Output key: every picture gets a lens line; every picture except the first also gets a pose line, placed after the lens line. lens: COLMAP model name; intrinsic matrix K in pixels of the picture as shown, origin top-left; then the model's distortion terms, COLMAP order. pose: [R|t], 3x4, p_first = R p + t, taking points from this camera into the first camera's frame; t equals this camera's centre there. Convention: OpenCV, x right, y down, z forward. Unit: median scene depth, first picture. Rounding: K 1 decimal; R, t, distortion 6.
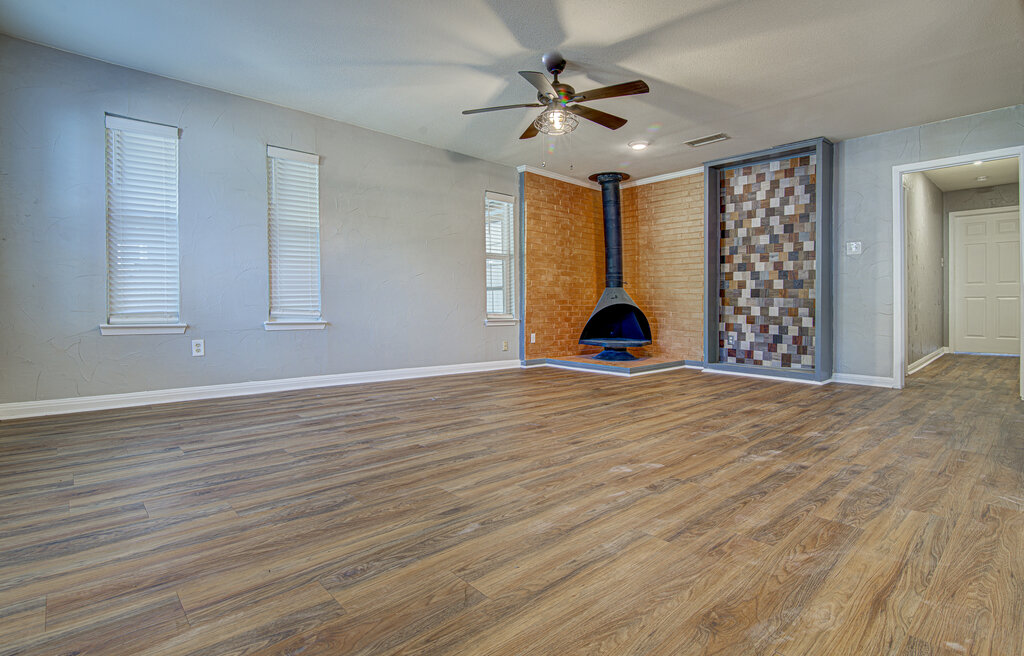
lens RADIAL K [[489.2, 0, 527.8], [0, 489.2, 305.6], [0, 0, 1]] dist [-0.014122, -0.000734]
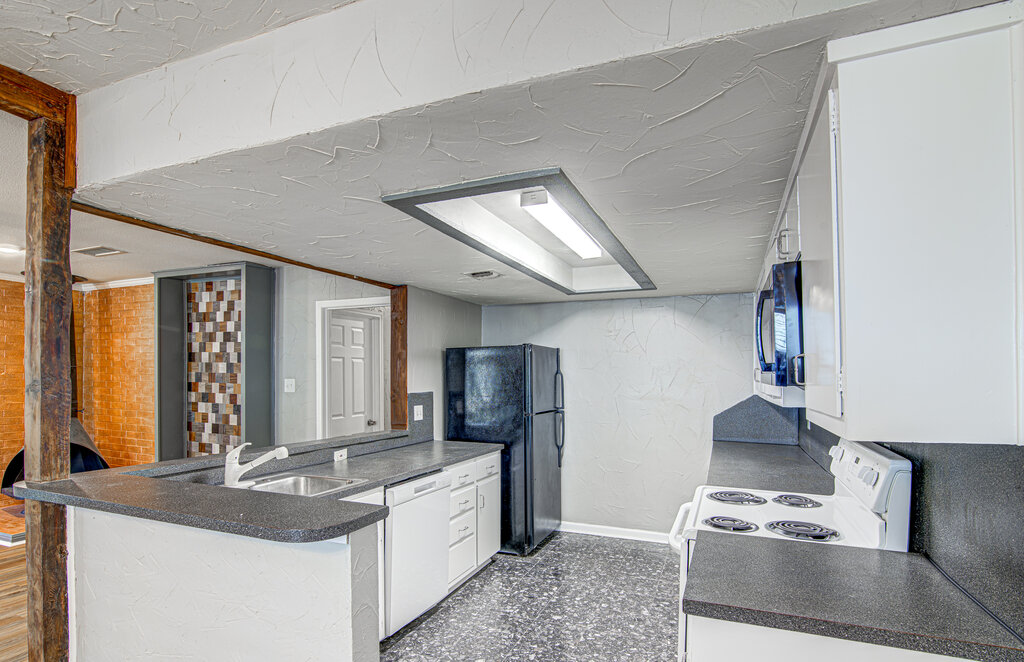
lens RADIAL K [[518.1, 0, 507.3], [0, 518.1, 380.8], [0, 0, 1]] dist [-0.016414, -0.000725]
pose [[0.910419, 0.003269, 0.413674, 0.567909], [-0.002083, 0.999992, -0.003318, -0.109920], [-0.413682, 0.002159, 0.910419, -0.050025]]
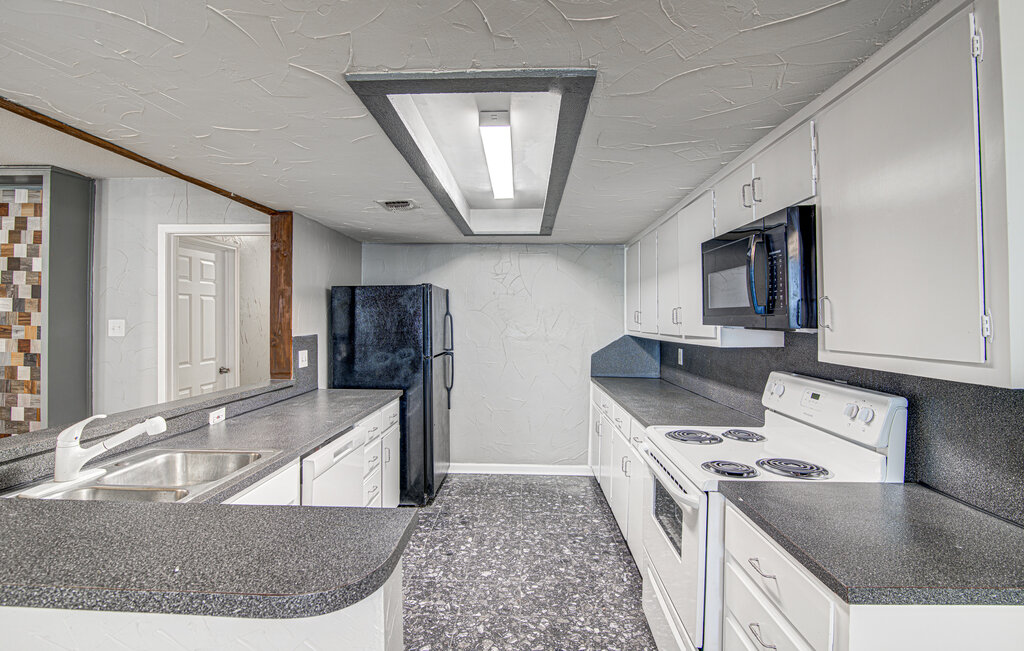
lens RADIAL K [[465.1, 0, 509.5], [0, 465.1, 319.2], [0, 0, 1]] dist [-0.015398, -0.000649]
pose [[0.705504, 0.008237, 0.708658, 0.529155], [-0.001762, 0.999950, -0.009869, -0.110738], [-0.708704, 0.005714, 0.705483, 0.083486]]
